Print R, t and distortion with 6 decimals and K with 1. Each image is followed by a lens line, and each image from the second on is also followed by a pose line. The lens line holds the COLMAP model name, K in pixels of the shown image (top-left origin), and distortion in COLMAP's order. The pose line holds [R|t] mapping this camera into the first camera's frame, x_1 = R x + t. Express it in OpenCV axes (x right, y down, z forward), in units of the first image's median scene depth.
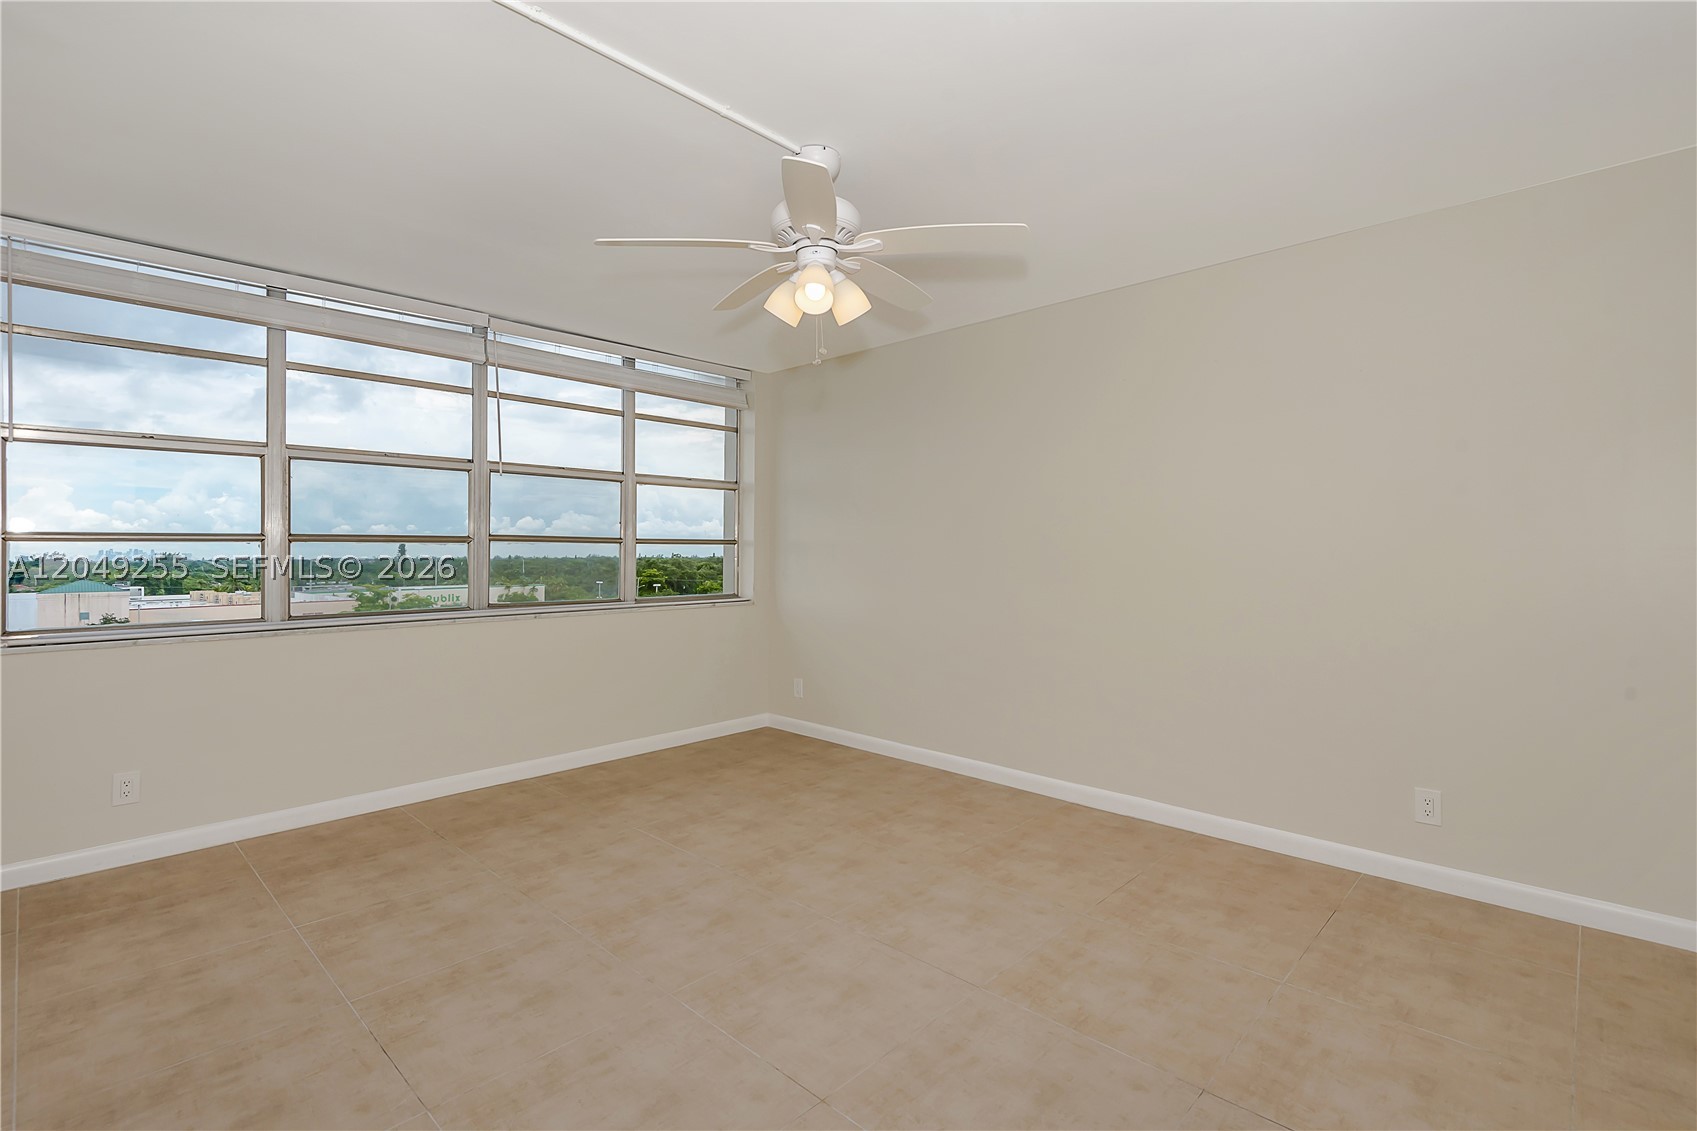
lens RADIAL K [[794.6, 0, 850.9], [0, 794.6, 531.1], [0, 0, 1]] dist [0.031446, -0.013680]
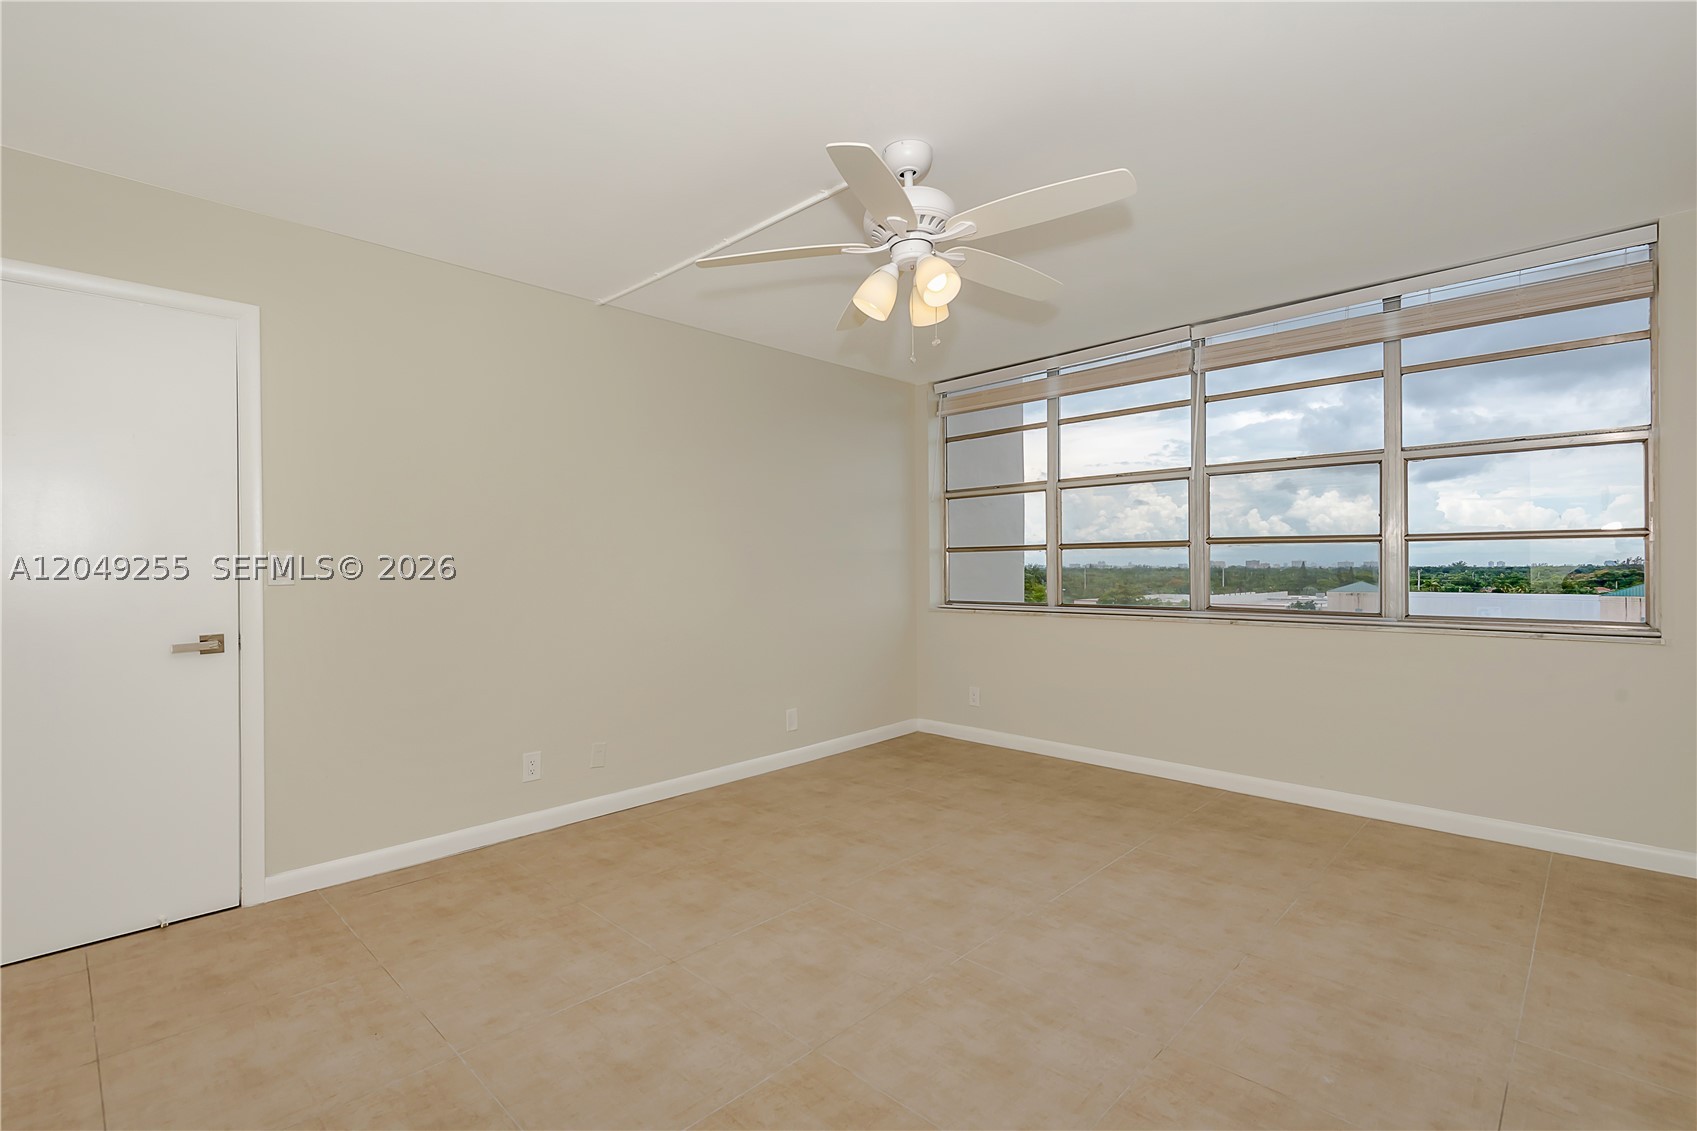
lens RADIAL K [[794.6, 0, 881.8], [0, 794.6, 577.6], [0, 0, 1]] dist [0.031446, -0.013680]
pose [[-0.020449, 0.022013, -0.999549, 0.571536], [0.039039, 0.999013, 0.021203, 0.014852], [0.999028, -0.038587, -0.021288, 0.611402]]
